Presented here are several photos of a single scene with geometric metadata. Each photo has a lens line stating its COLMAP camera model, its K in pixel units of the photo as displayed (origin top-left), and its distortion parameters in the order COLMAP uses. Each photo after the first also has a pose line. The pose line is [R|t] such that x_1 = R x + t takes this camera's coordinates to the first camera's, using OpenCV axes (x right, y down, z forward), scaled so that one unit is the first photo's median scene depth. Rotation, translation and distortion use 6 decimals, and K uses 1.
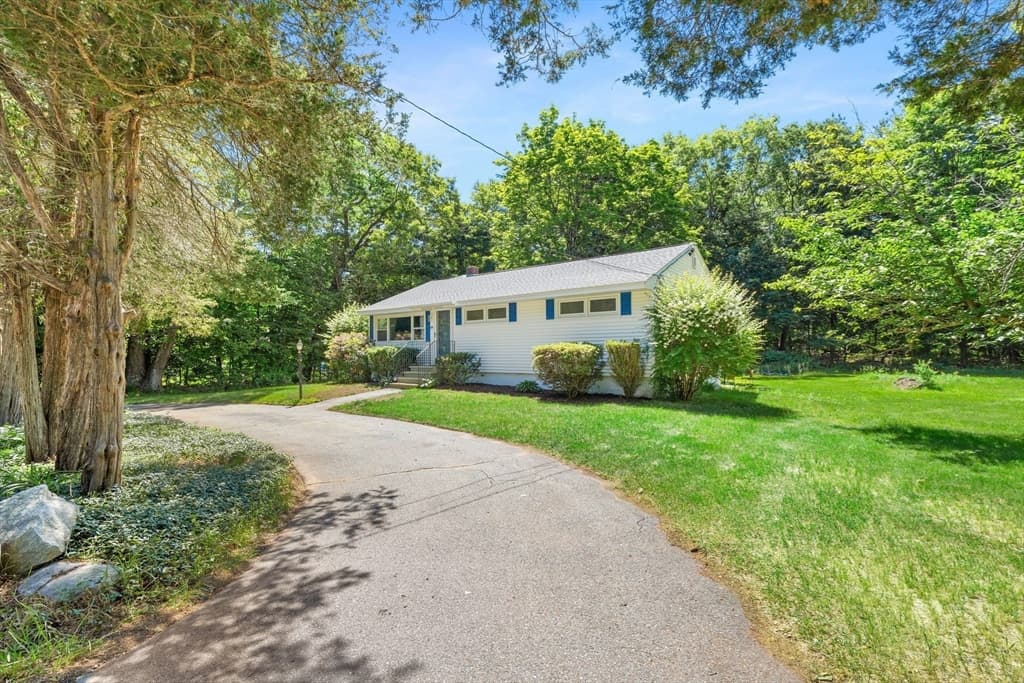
lens RADIAL K [[441.0, 0, 512.0], [0, 441.0, 341.5], [0, 0, 1]] dist [-0.014982, 0.000319]
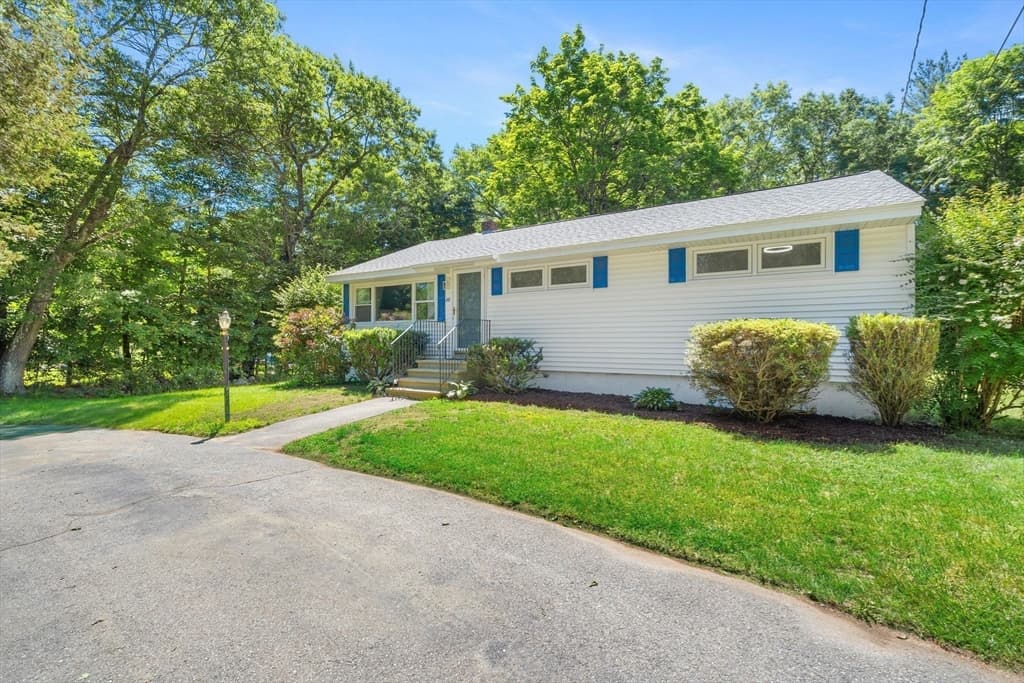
lens RADIAL K [[441.0, 0, 512.0], [0, 441.0, 341.5], [0, 0, 1]] dist [-0.014982, 0.000319]
pose [[0.994886, 0.009620, 0.100541, -0.151430], [-0.011278, 0.999809, 0.015942, 0.017138], [-0.100369, -0.016994, 0.994805, 0.346669]]
